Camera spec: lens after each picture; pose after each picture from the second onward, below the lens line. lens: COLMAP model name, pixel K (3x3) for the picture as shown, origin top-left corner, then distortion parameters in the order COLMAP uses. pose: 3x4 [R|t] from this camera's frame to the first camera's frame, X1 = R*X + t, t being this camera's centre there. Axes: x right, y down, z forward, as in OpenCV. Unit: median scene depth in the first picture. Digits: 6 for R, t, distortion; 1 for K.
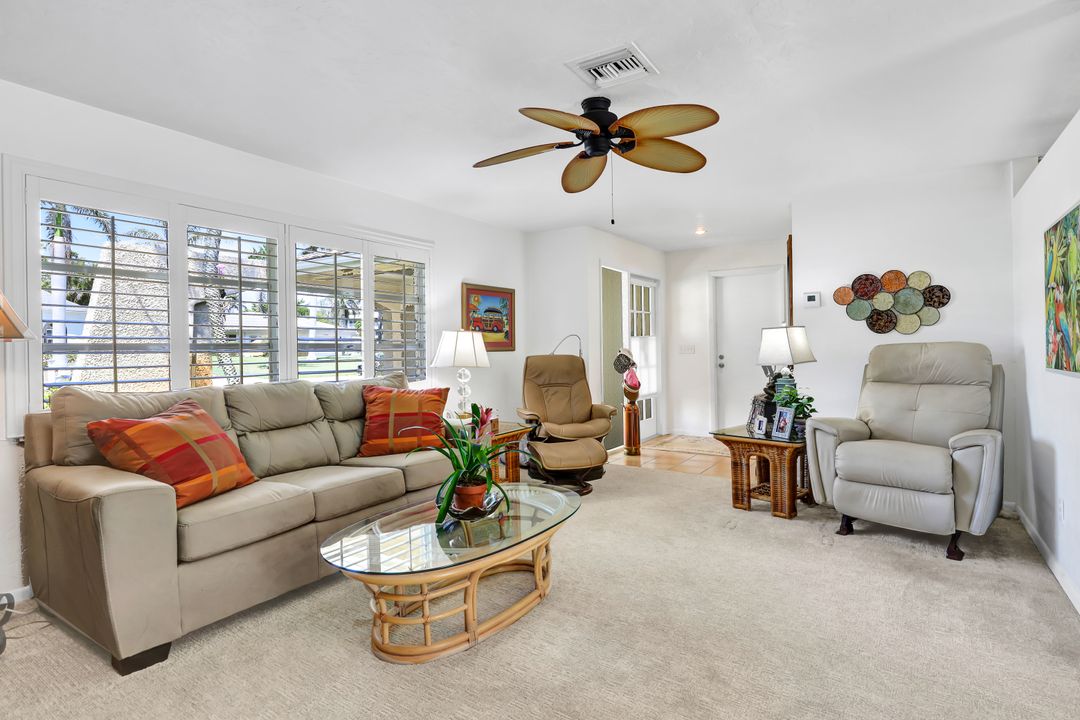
lens RADIAL K [[562.1, 0, 540.0], [0, 562.1, 360.0], [0, 0, 1]] dist [0.001818, 0.000227]
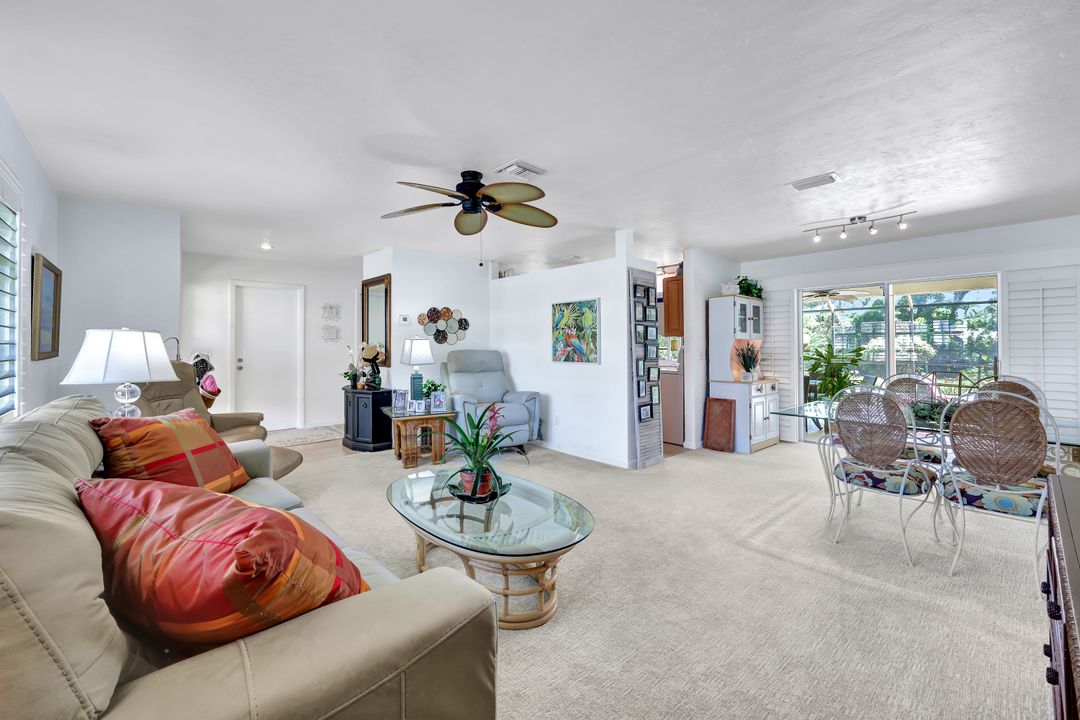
lens RADIAL K [[437.3, 0, 538.0], [0, 437.3, 341.8], [0, 0, 1]] dist [0.003937, 0.000364]
pose [[0.256700, 0.020126, 0.966282, -0.585082], [0.016830, 0.999538, -0.025290, -0.015442], [-0.966345, 0.022754, 0.256243, 0.387508]]
